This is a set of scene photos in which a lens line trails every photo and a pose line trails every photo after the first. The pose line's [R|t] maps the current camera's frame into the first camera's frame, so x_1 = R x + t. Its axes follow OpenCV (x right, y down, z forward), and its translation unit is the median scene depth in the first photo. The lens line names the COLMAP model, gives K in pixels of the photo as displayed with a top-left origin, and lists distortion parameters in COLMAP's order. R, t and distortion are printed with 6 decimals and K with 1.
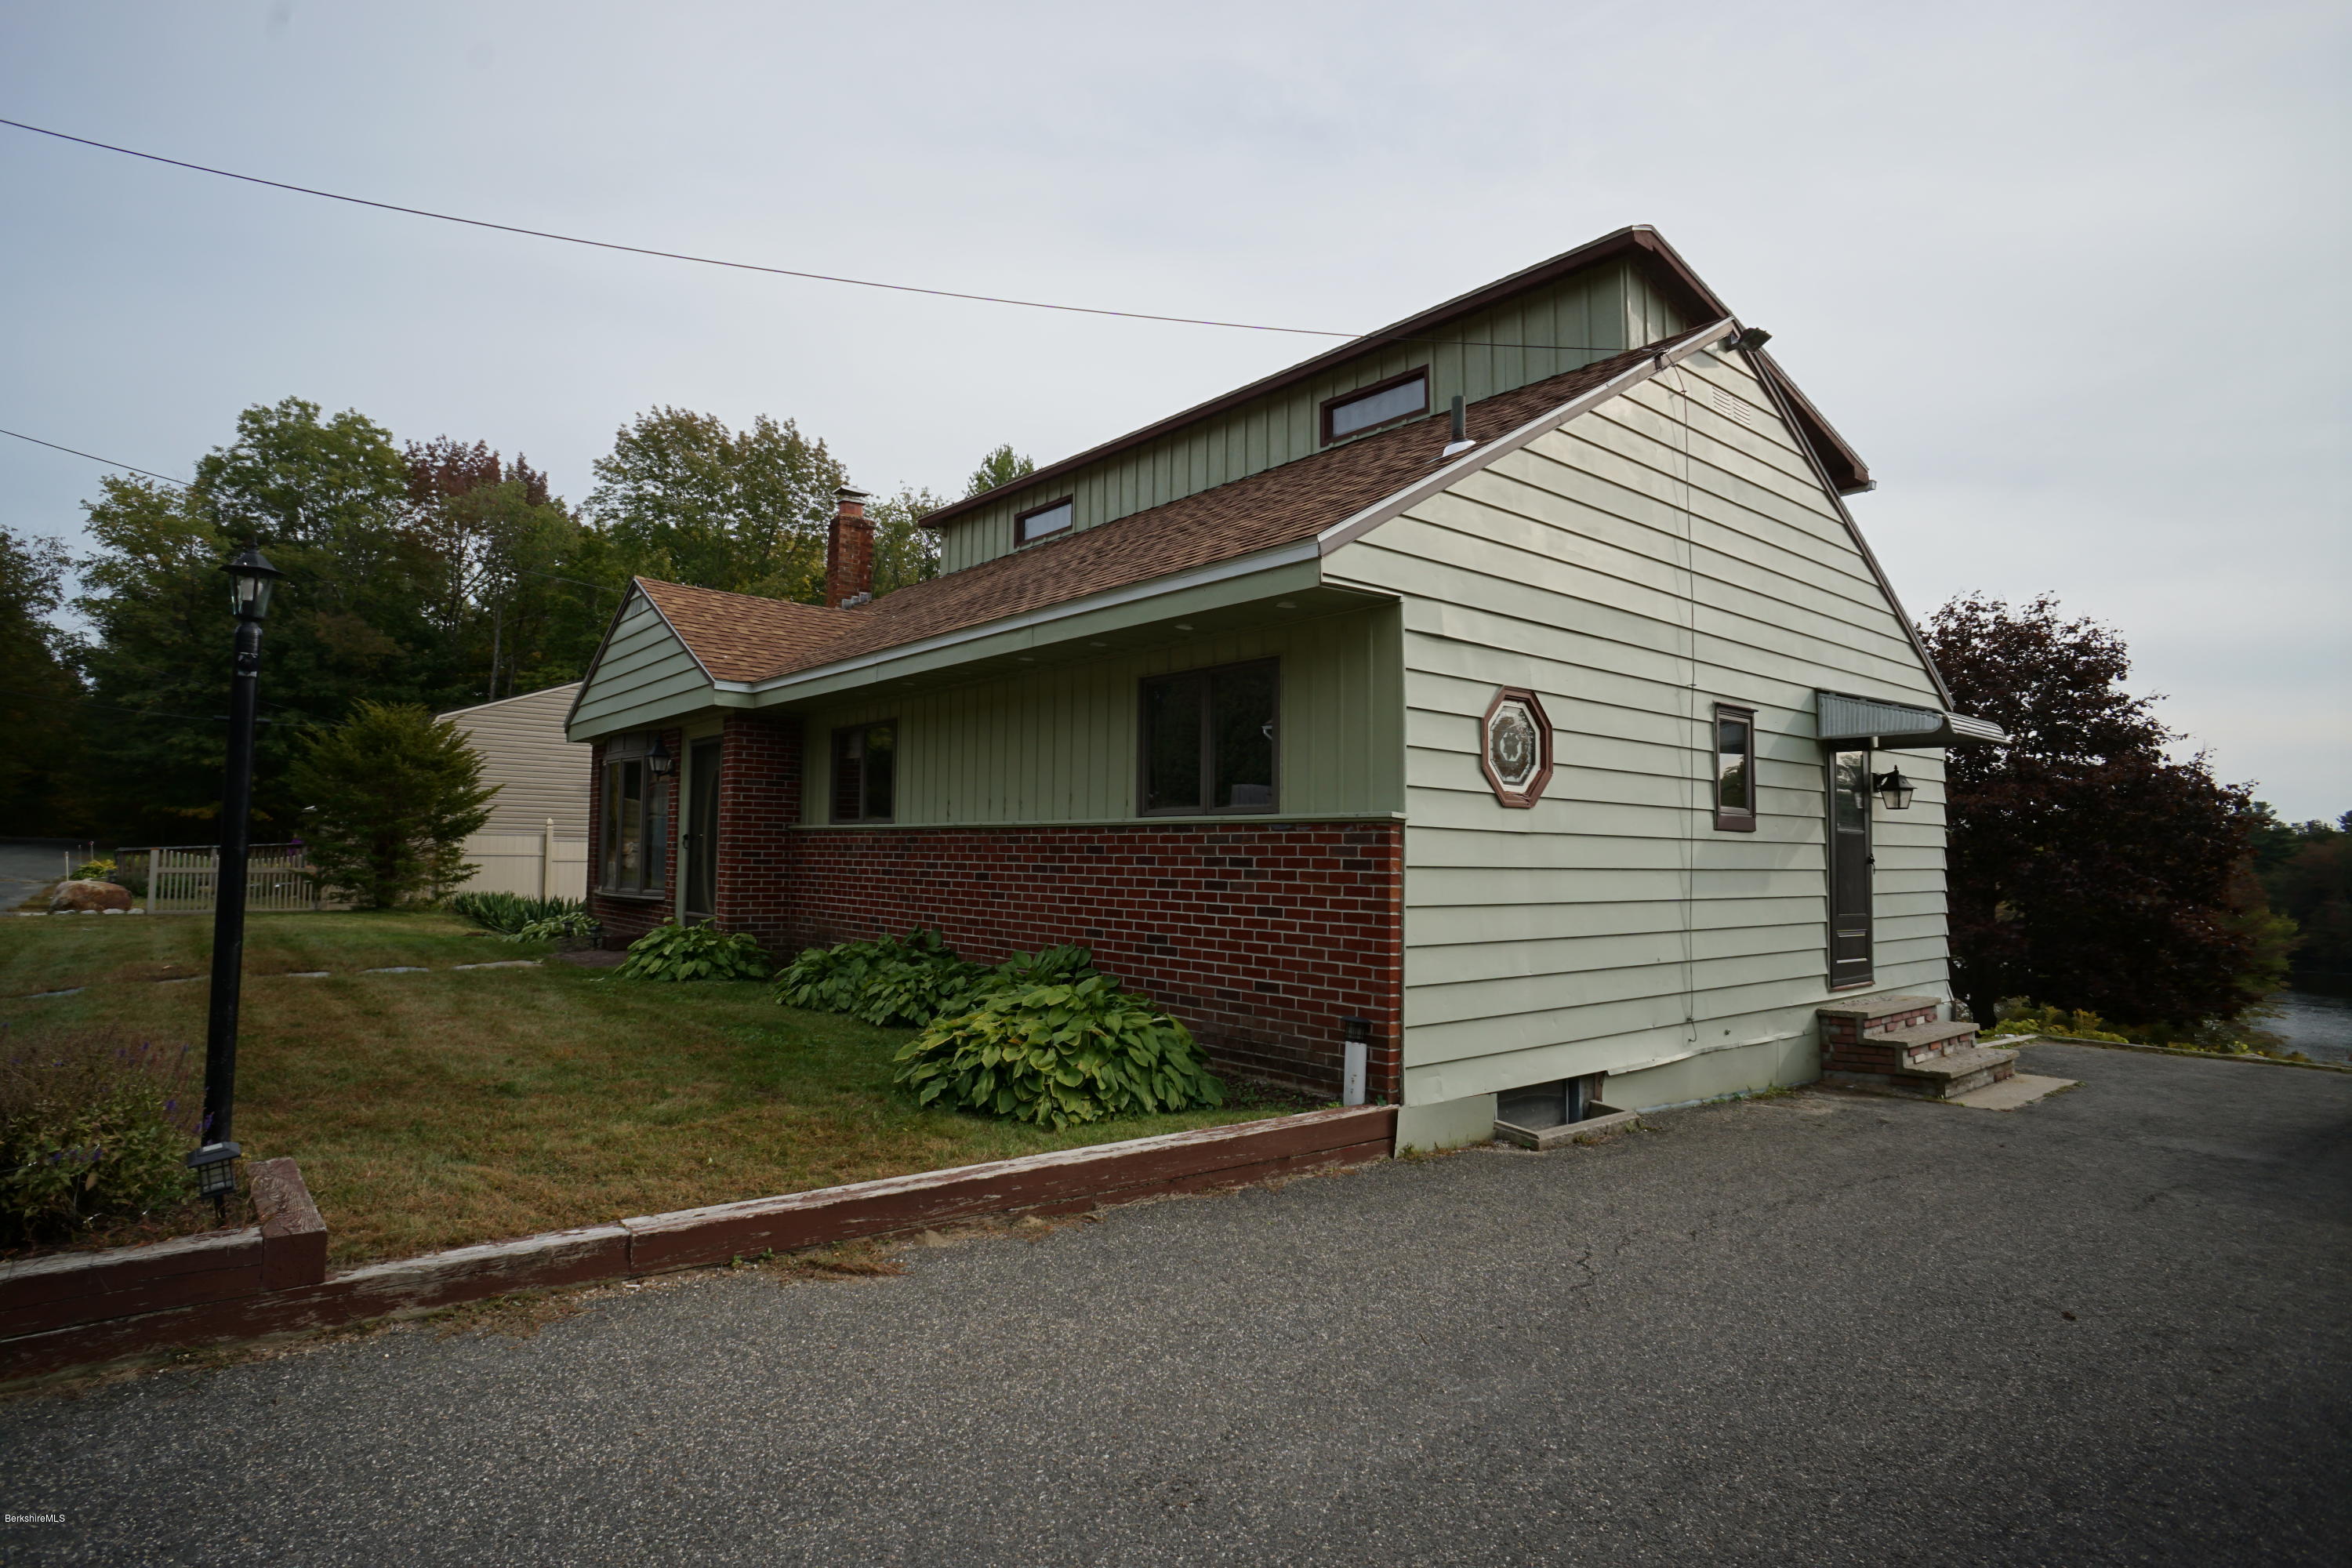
lens RADIAL K [[1236.5, 0, 1146.8], [0, 1236.5, 779.0], [0, 0, 1]] dist [-0.078744, 0.050811]
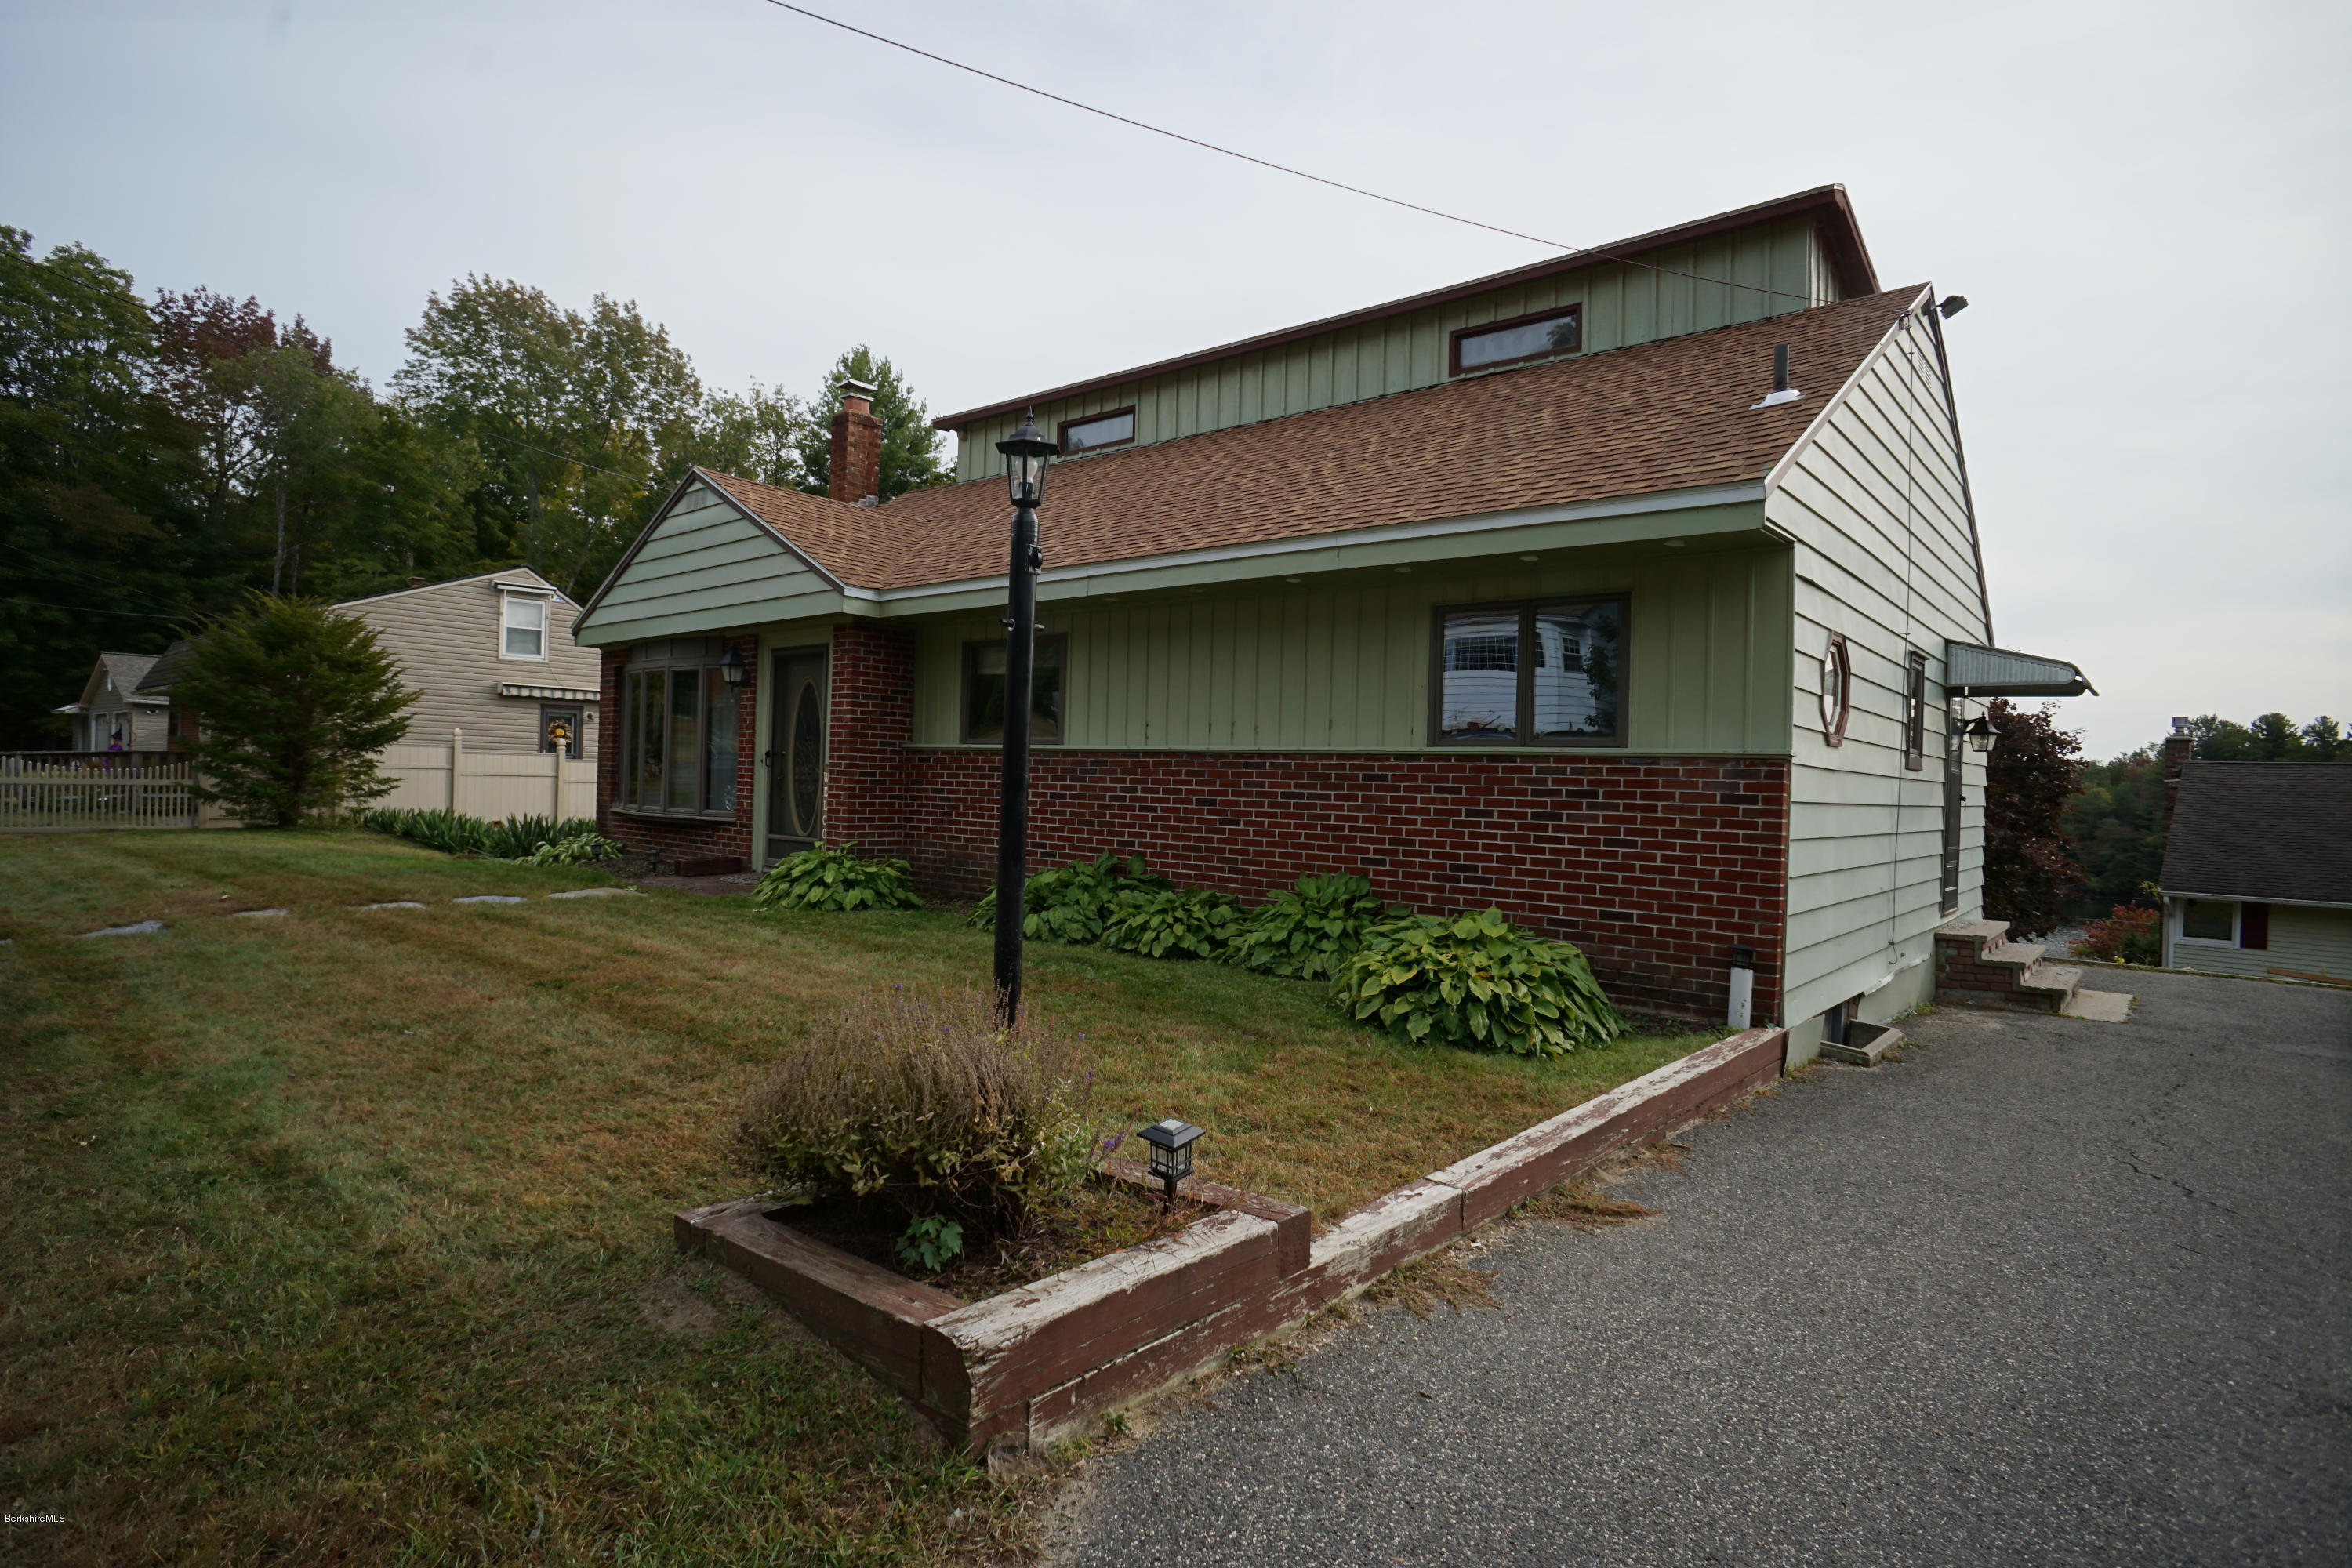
lens RADIAL K [[1236.5, 0, 1146.8], [0, 1236.5, 779.0], [0, 0, 1]] dist [-0.078744, 0.050811]
pose [[0.986044, 0.015539, 0.165757, -0.275724], [-0.026165, 0.997726, 0.062116, 0.001212], [-0.164415, -0.065586, 0.984208, 0.042497]]
